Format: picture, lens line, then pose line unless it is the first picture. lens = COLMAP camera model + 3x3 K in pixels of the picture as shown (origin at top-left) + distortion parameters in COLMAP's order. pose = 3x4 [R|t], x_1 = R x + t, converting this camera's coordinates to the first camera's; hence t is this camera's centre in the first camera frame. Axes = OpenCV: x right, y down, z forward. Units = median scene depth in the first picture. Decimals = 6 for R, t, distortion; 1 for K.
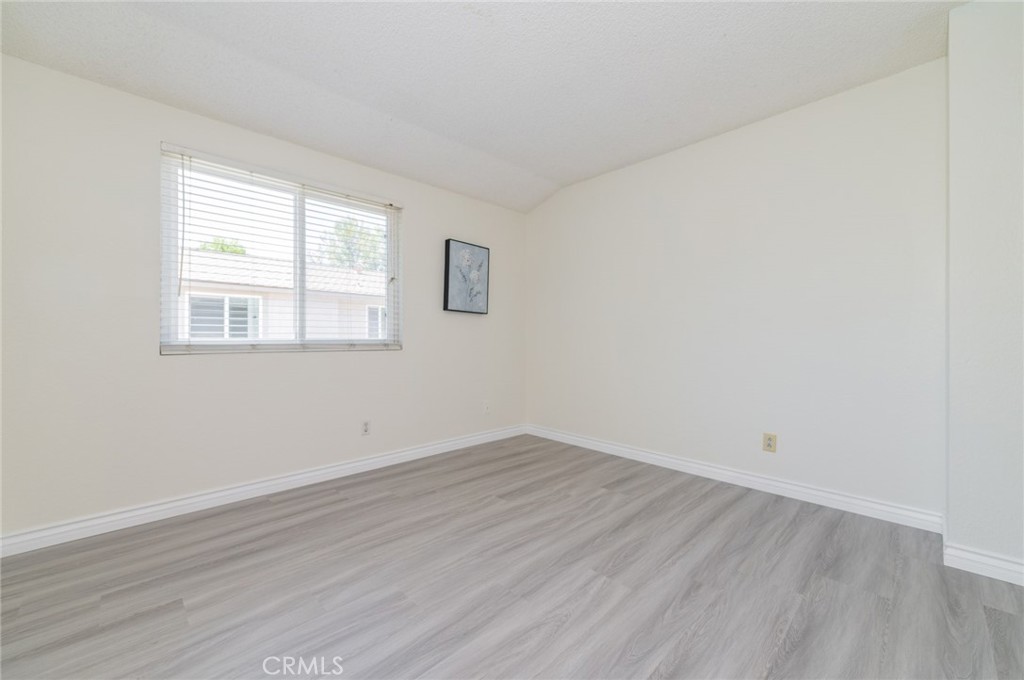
lens RADIAL K [[404.8, 0, 507.5], [0, 404.8, 337.9], [0, 0, 1]] dist [0.007751, -0.001089]
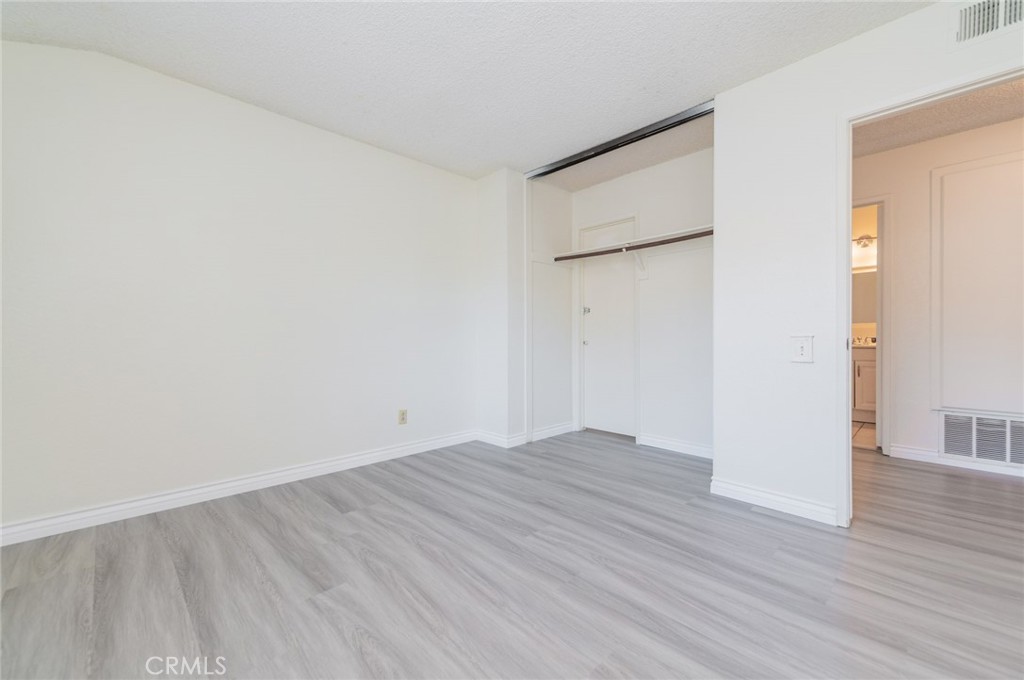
lens RADIAL K [[404.8, 0, 508.6], [0, 404.8, 335.7], [0, 0, 1]] dist [0.007751, -0.001089]
pose [[-0.002177, 0.001549, 0.999996, -0.647188], [-0.001846, 0.999997, -0.001553, 0.016760], [-0.999996, -0.001849, -0.002174, 0.755319]]
